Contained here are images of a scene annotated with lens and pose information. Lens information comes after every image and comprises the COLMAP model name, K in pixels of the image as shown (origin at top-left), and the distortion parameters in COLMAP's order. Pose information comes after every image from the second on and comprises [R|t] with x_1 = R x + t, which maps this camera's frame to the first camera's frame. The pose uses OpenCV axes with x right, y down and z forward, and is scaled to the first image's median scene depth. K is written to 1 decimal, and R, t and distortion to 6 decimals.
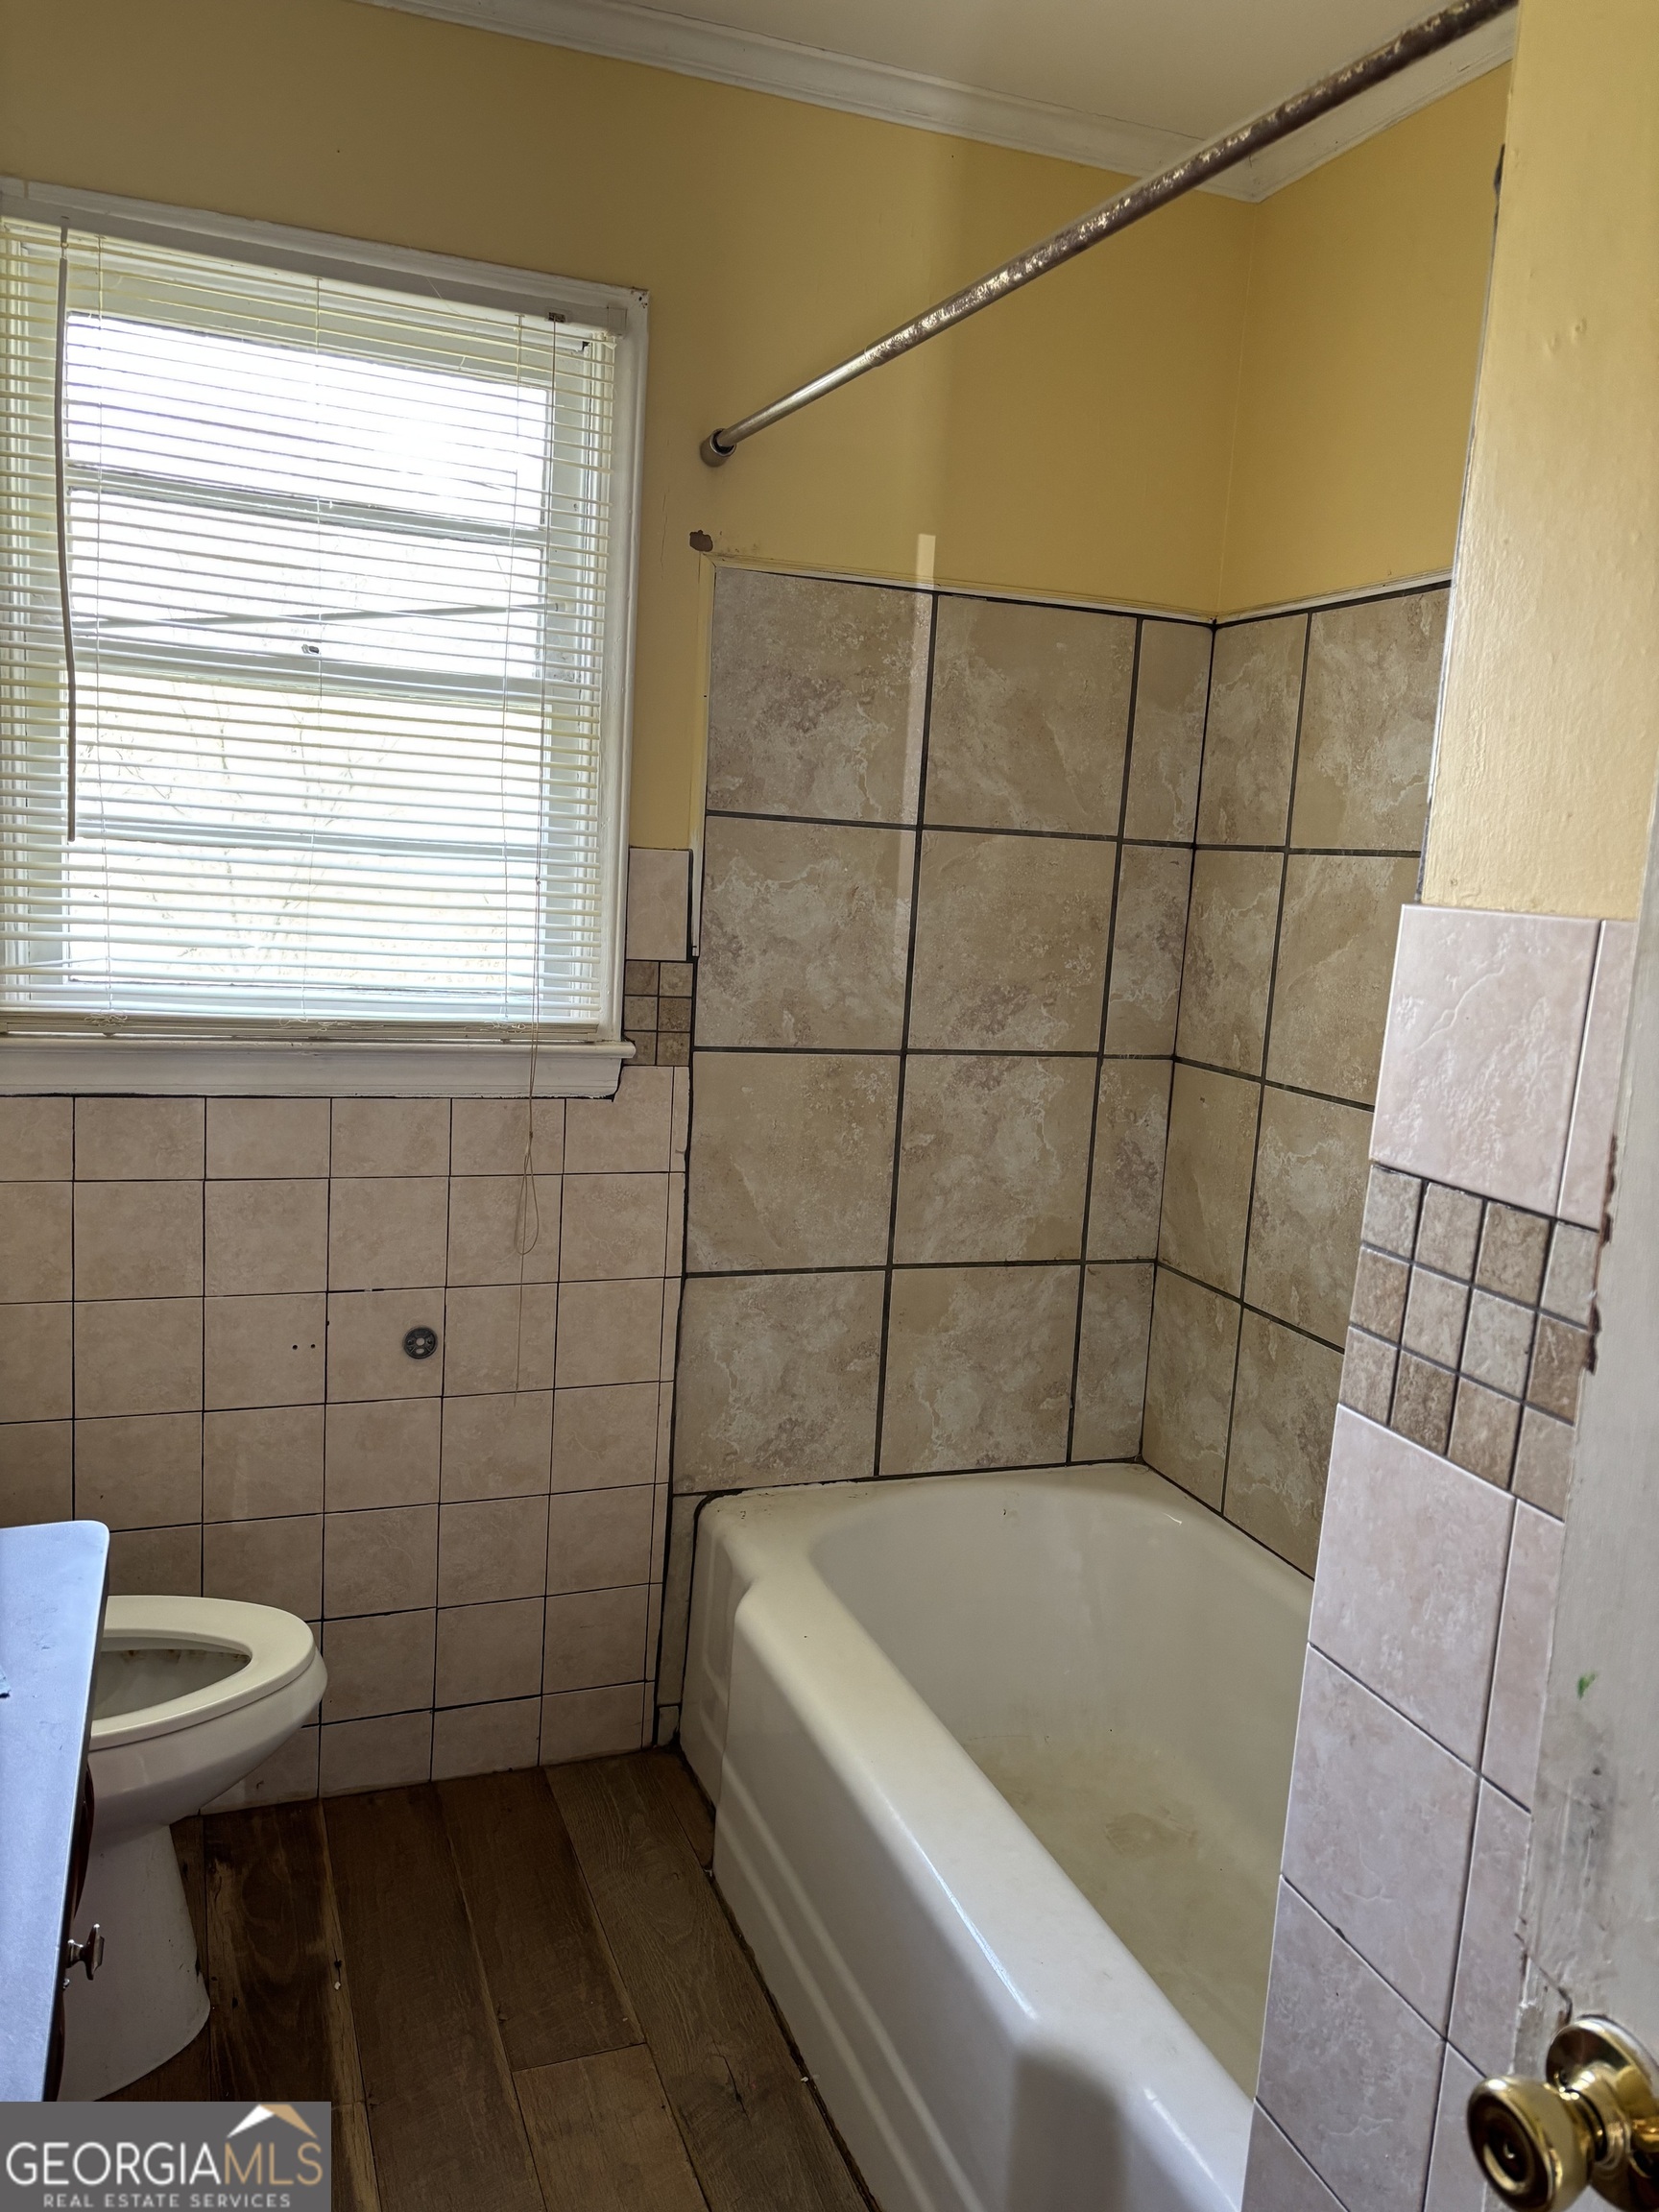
lens RADIAL K [[1676.2, 0, 823.9], [0, 1676.2, 1085.9], [0, 0, 1]] dist [0.017813, 0.012379]
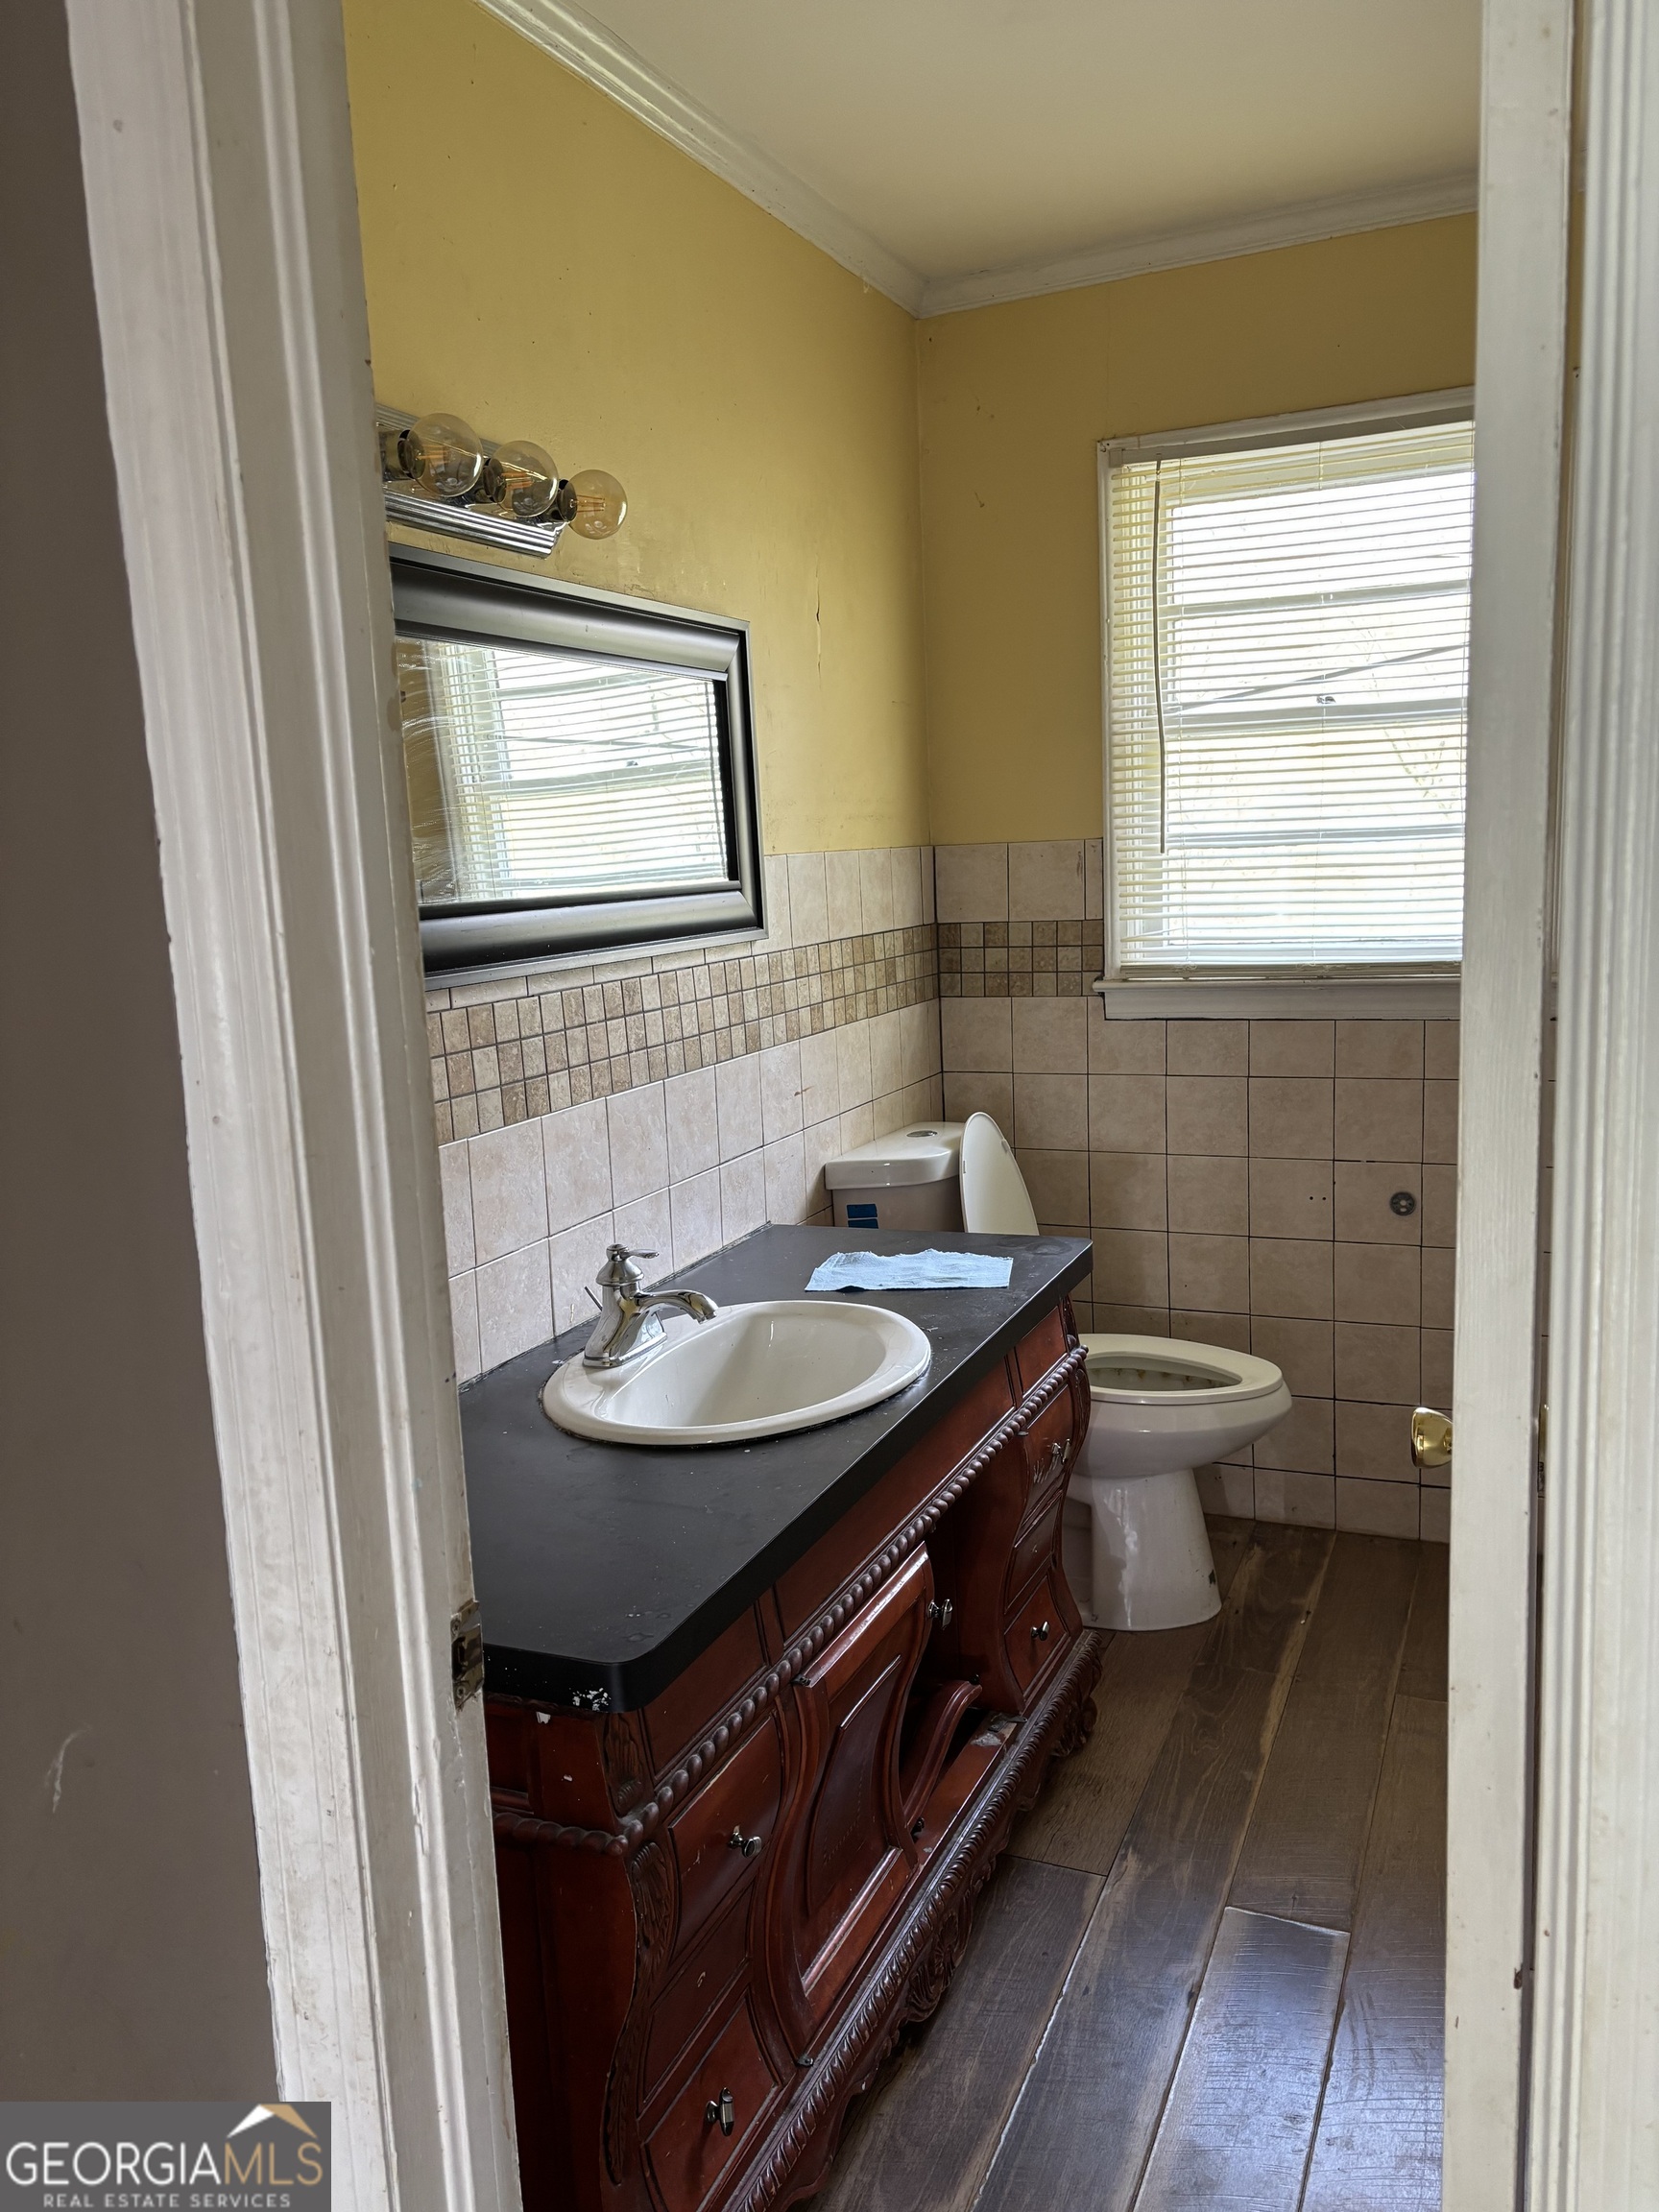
lens RADIAL K [[1676.2, 0, 835.5], [0, 1676.2, 1108.6], [0, 0, 1]] dist [0.017813, 0.012379]
pose [[0.712430, 0.017128, -0.701534, 0.407827], [-0.009519, 0.999846, 0.014745, 0.066735], [0.701678, -0.003827, 0.712484, -0.297030]]
